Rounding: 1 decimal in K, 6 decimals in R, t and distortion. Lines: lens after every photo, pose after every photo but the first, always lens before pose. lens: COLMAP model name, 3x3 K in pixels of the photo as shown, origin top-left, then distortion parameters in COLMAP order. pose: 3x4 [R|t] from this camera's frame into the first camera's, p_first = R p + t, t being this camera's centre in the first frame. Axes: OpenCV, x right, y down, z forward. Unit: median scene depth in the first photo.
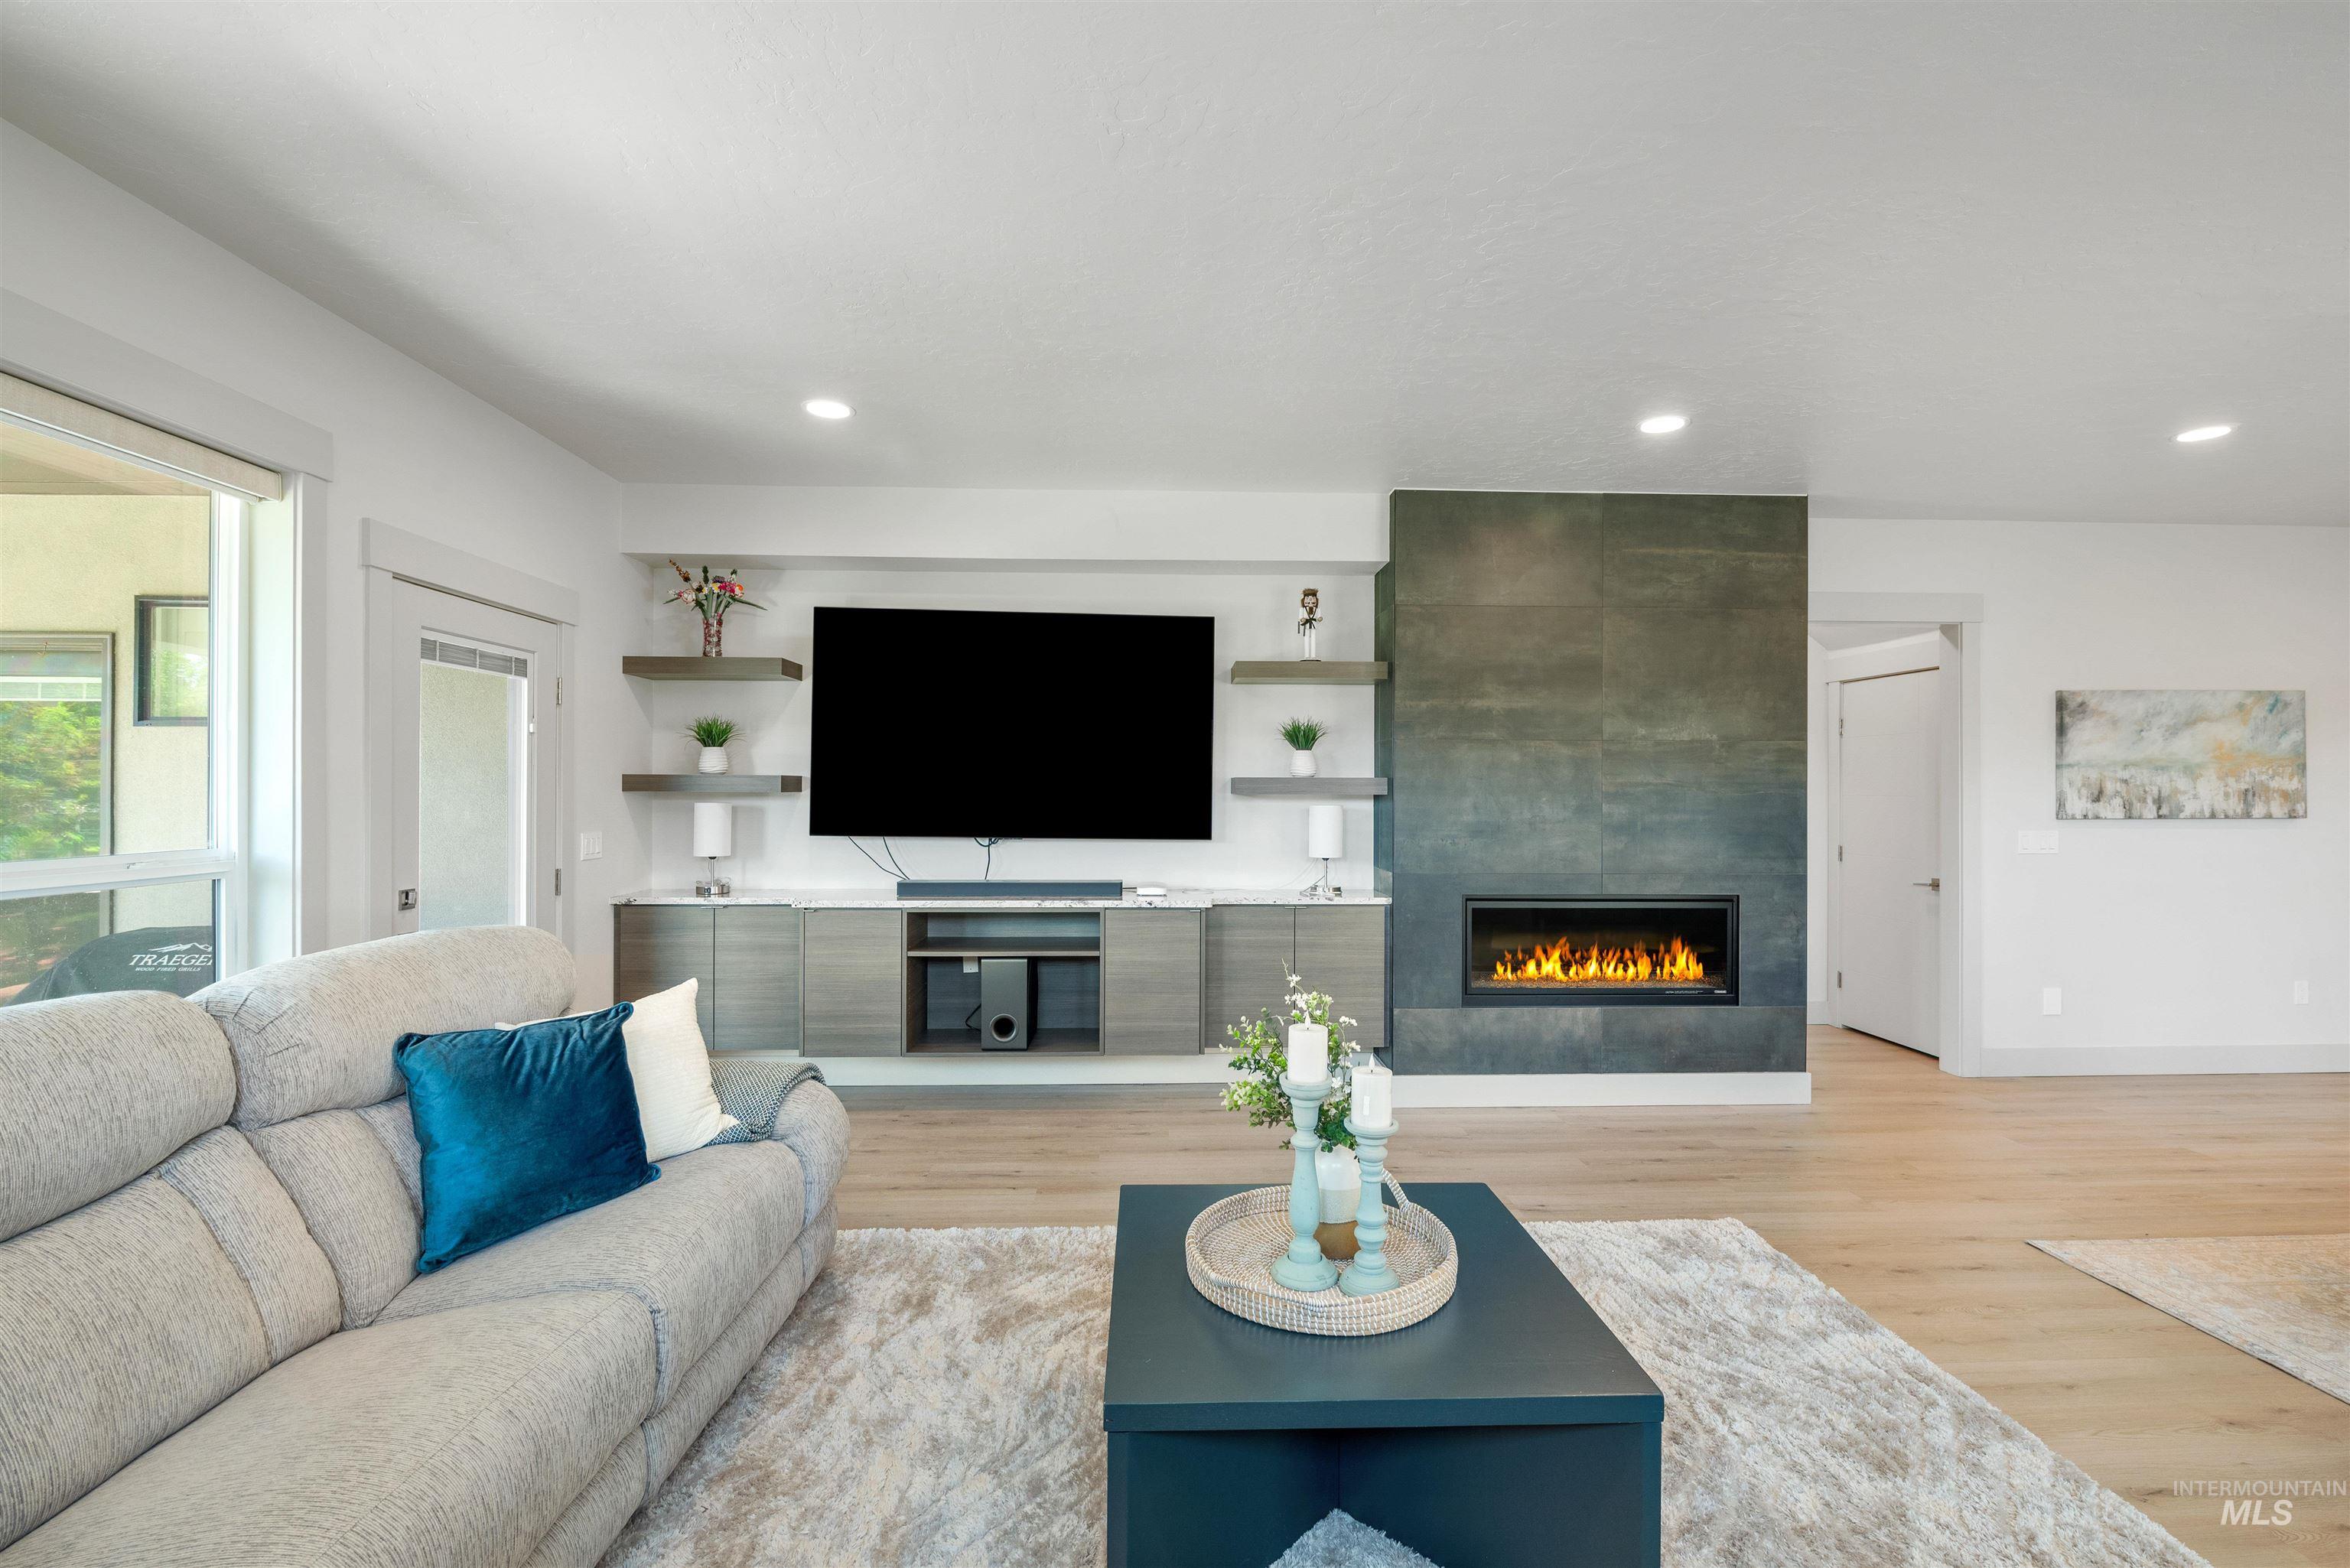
lens RADIAL K [[1037.9, 0, 1190.8], [0, 1037.9, 783.2], [0, 0, 1]] dist [-0.002142, -0.002106]
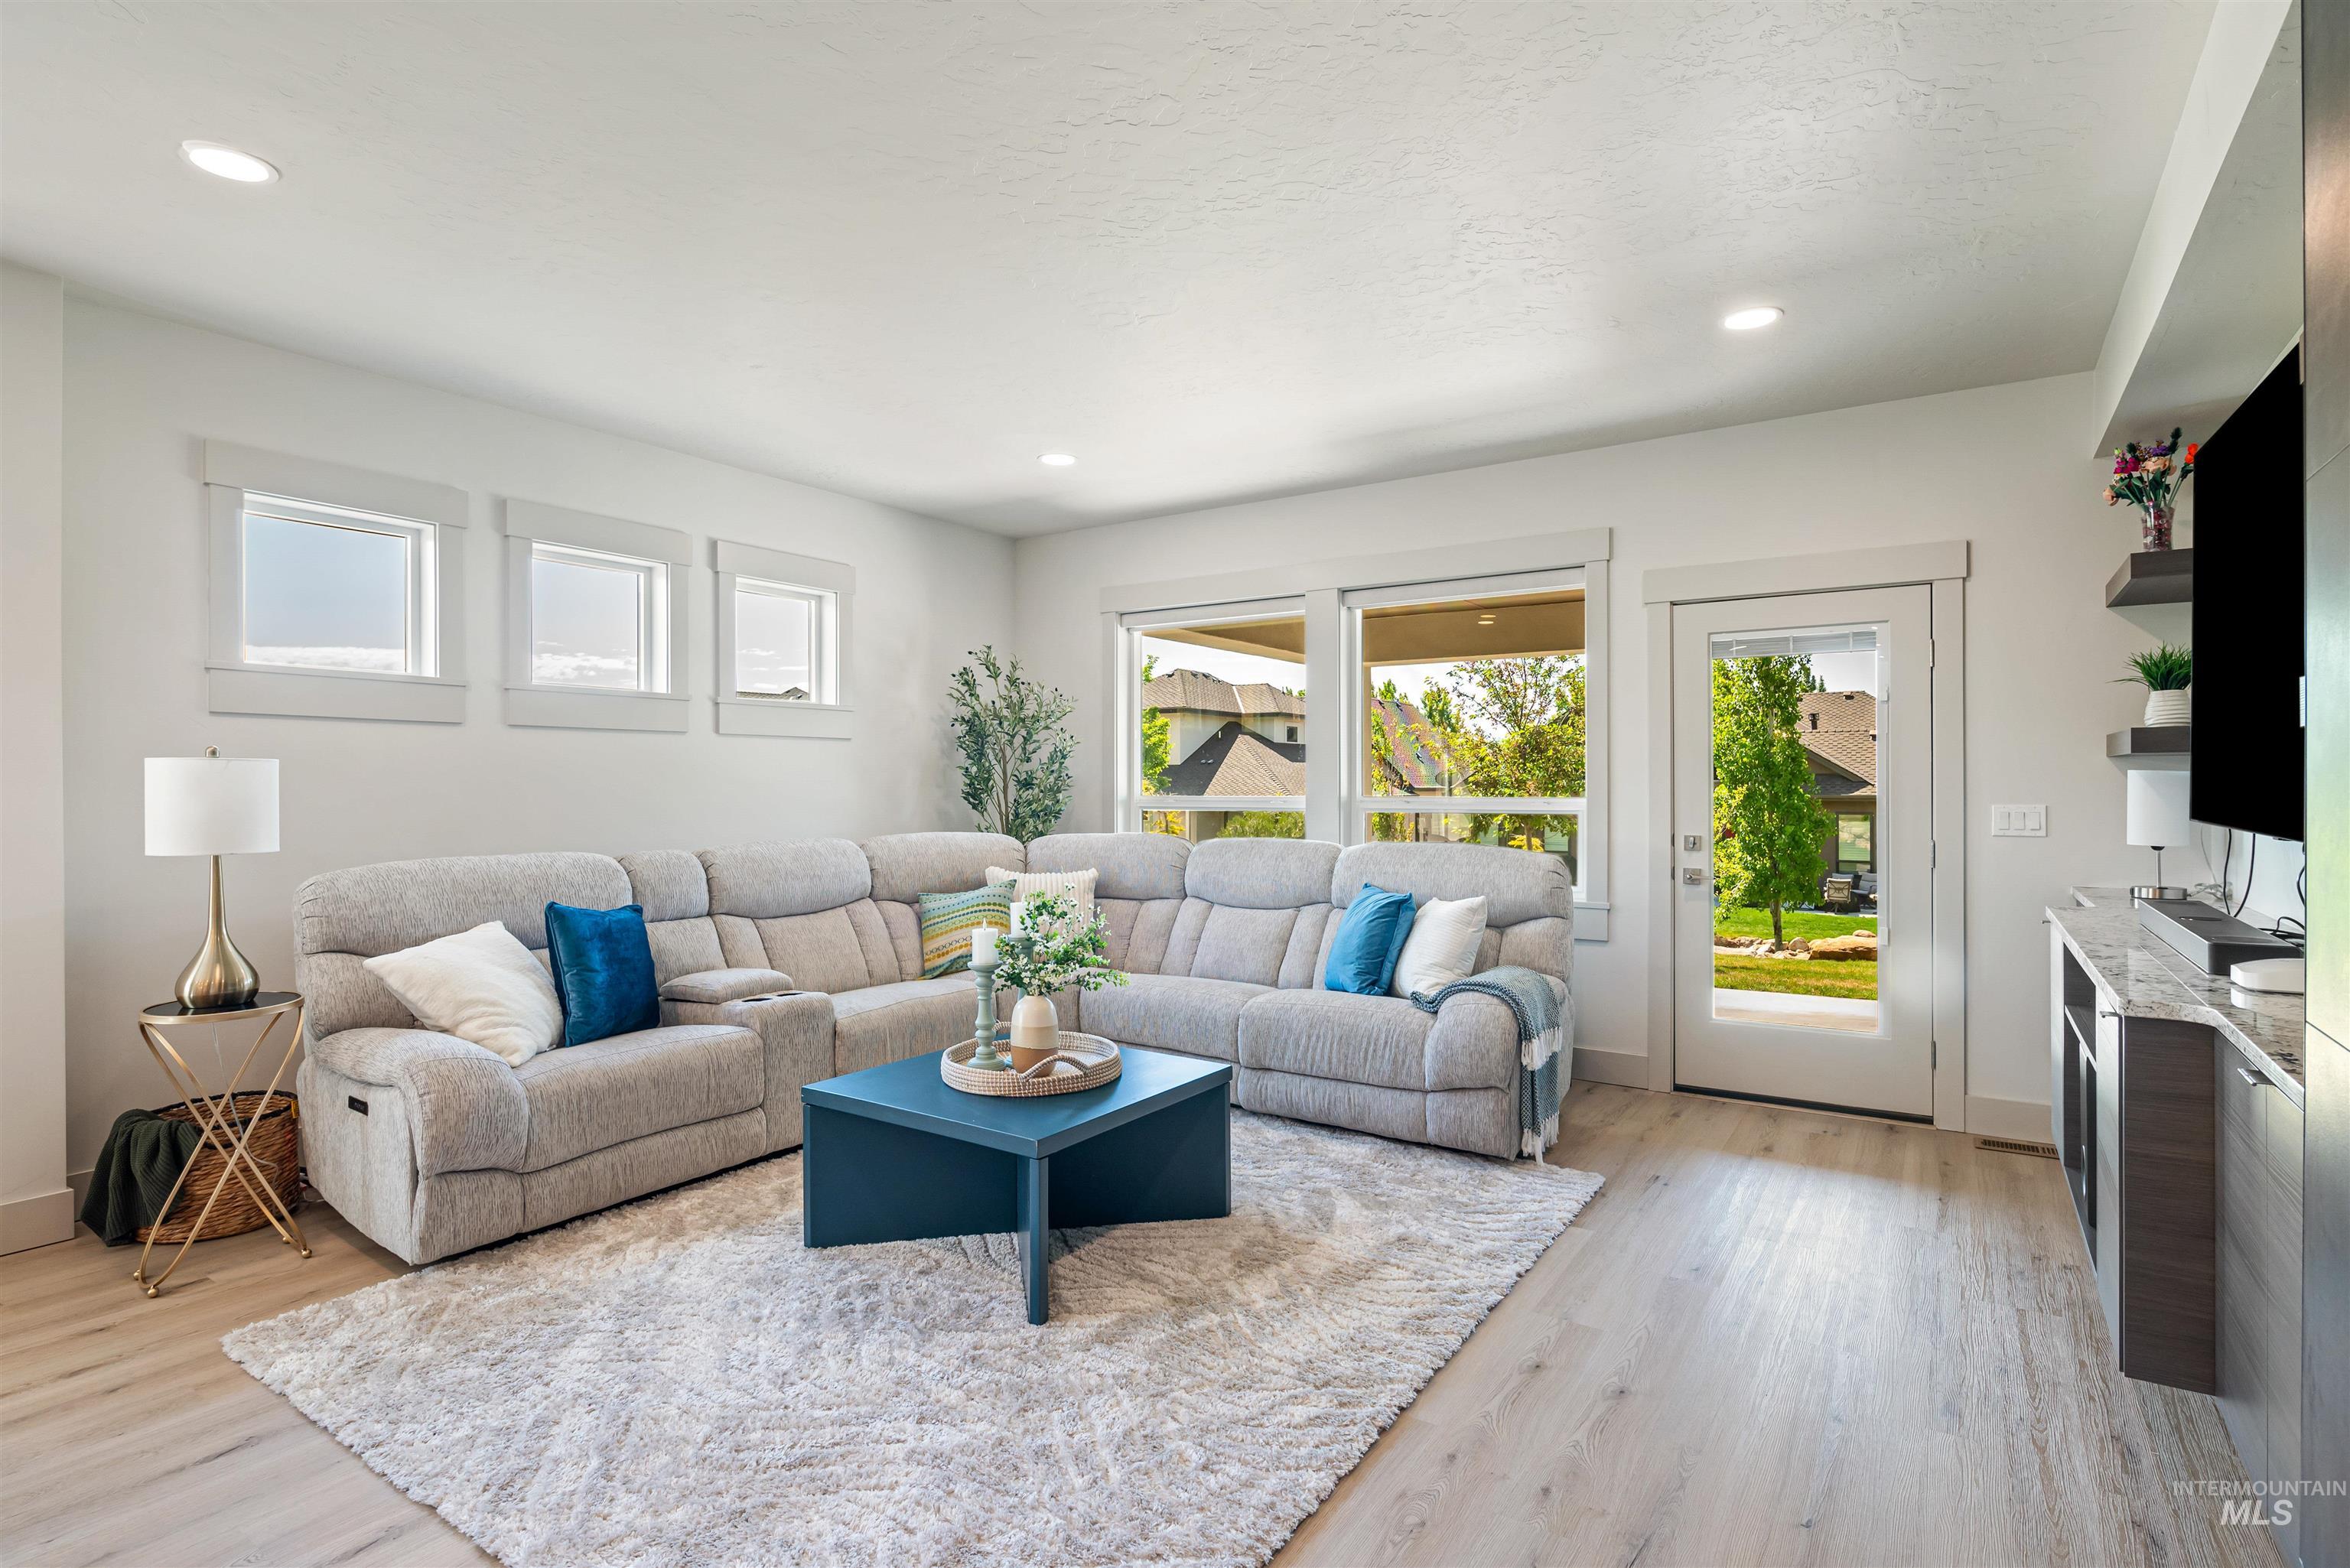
lens RADIAL K [[1145.9, 0, 1183.5], [0, 1145.9, 782.8], [0, 0, 1]] dist [-0.000405, 0.000524]
pose [[-0.592419, -0.002747, -0.805625, 0.562275], [0.003597, 0.999975, -0.006054, 0.029862], [0.805622, -0.006485, -0.592394, 0.928888]]
